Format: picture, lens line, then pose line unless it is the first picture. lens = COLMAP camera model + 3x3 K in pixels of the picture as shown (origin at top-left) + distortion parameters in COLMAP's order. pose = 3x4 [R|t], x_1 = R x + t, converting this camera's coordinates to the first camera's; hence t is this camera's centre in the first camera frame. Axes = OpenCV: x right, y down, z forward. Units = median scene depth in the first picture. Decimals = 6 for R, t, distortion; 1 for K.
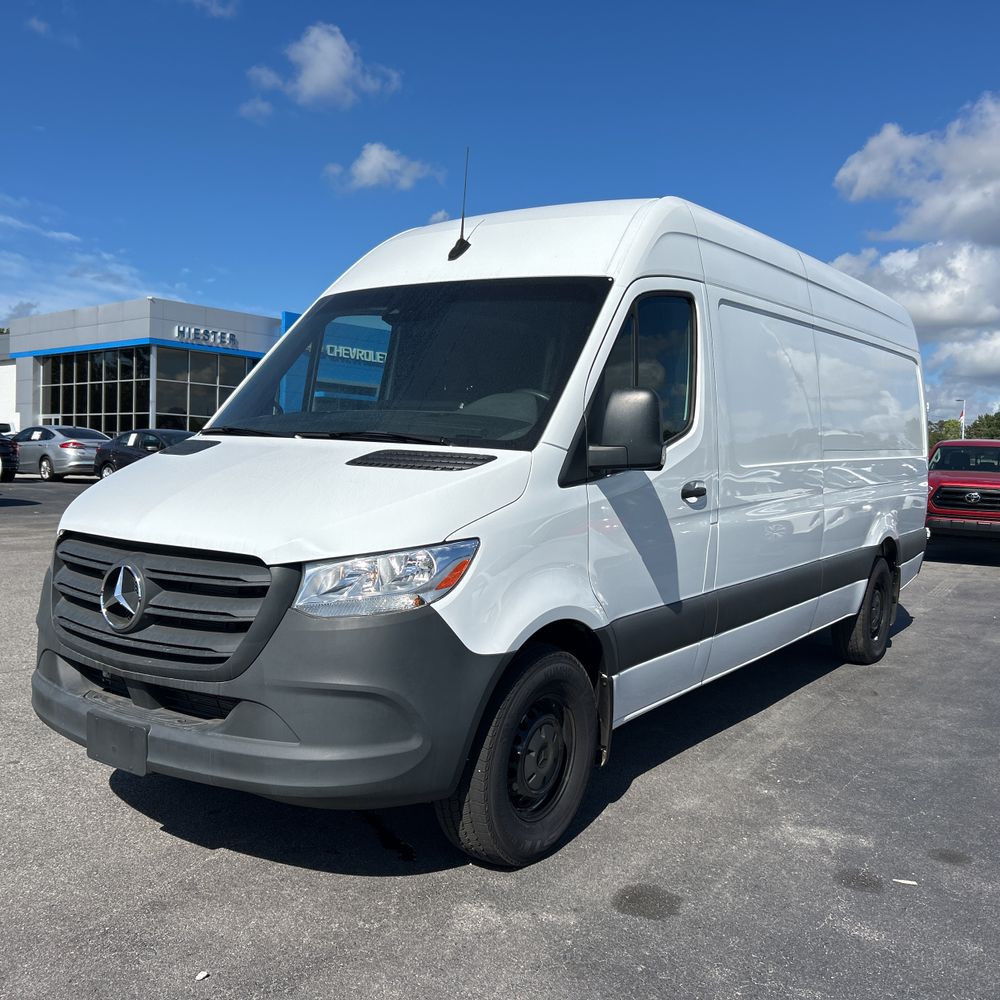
lens RADIAL K [[1014.6, 0, 503.9], [0, 1014.6, 502.0], [0, 0, 1]] dist [0.024102, 0.000000]
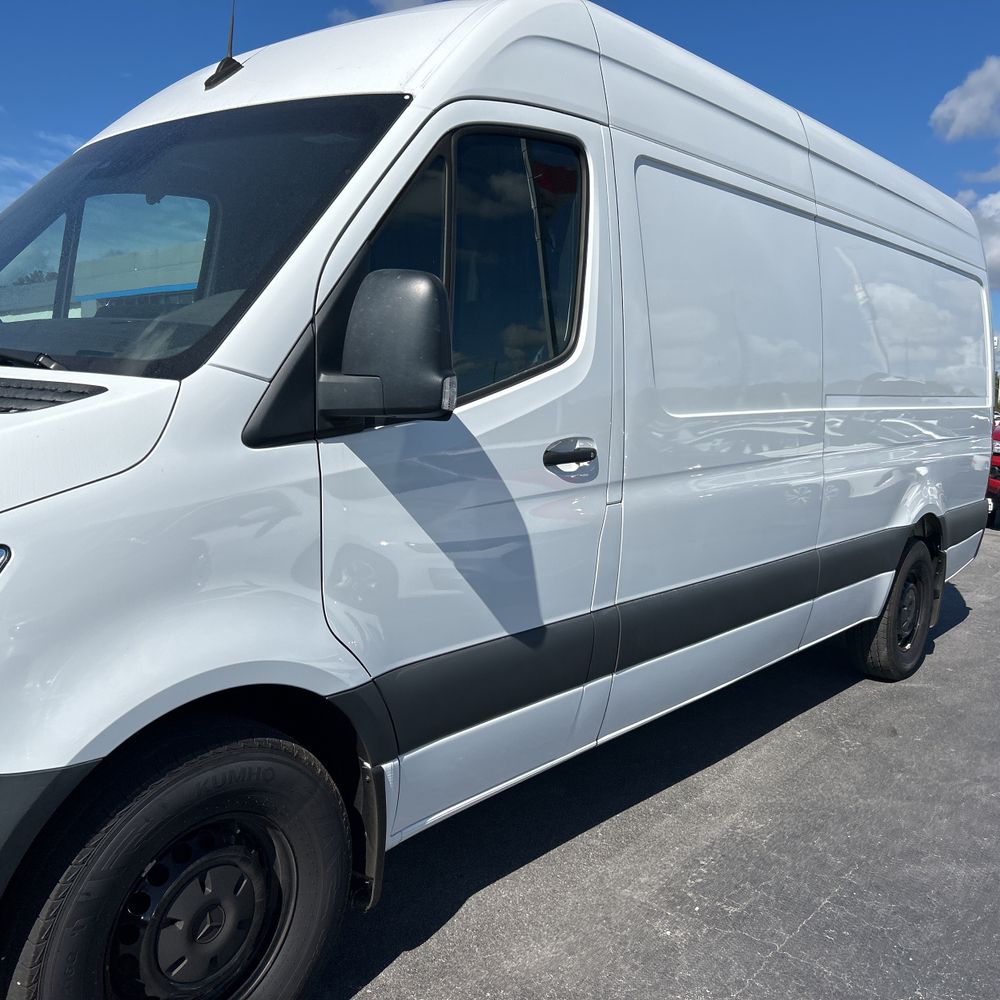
lens RADIAL K [[1014.6, 0, 497.2], [0, 1014.6, 485.5], [0, 0, 1]] dist [0.024102, 0.000000]
pose [[0.996772, 0.020133, -0.077719, 0.185926], [-0.017312, 0.999172, 0.036806, -0.012808], [0.078396, -0.035341, 0.996296, 0.356729]]
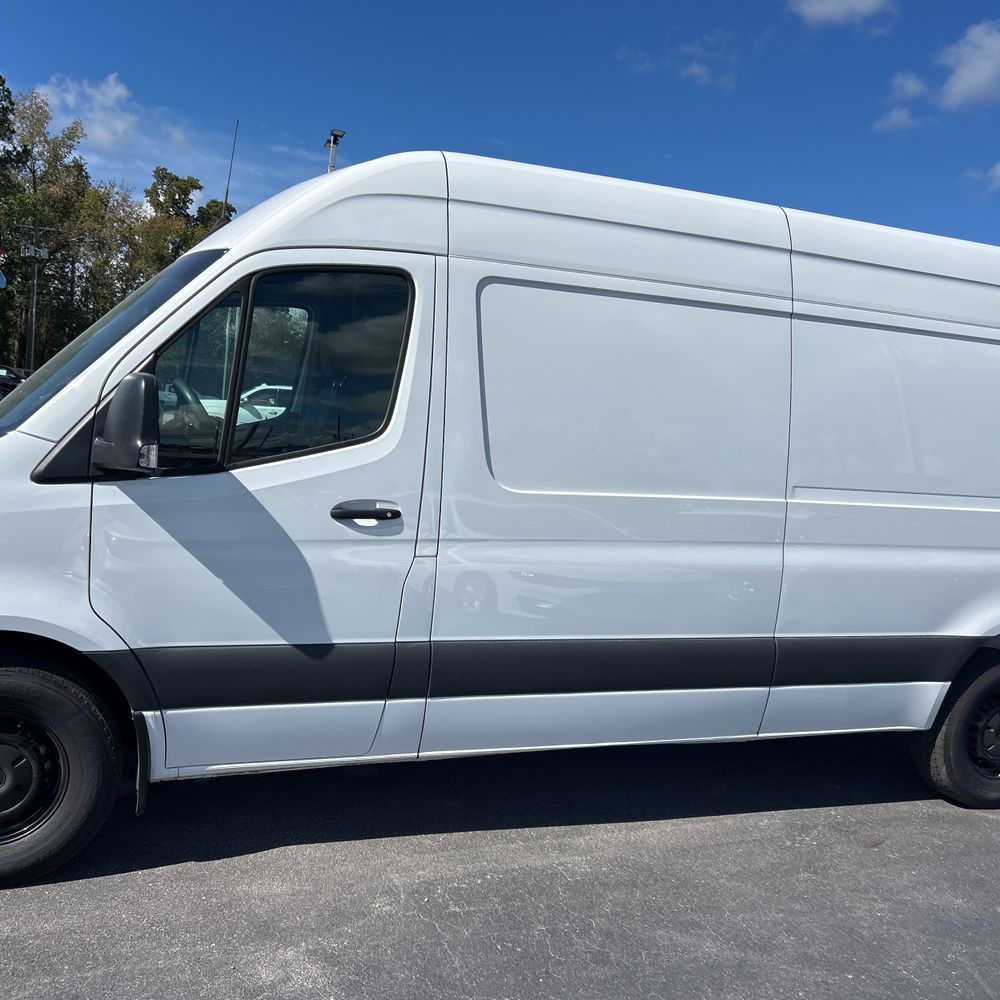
lens RADIAL K [[1014.6, 0, 496.0], [0, 1014.6, 502.5], [0, 0, 1]] dist [0.024102, 0.000000]
pose [[0.834698, 0.085549, -0.544023, 0.693628], [-0.094894, 0.995427, 0.010937, -0.035752], [0.542471, 0.042496, 0.838999, 0.369030]]
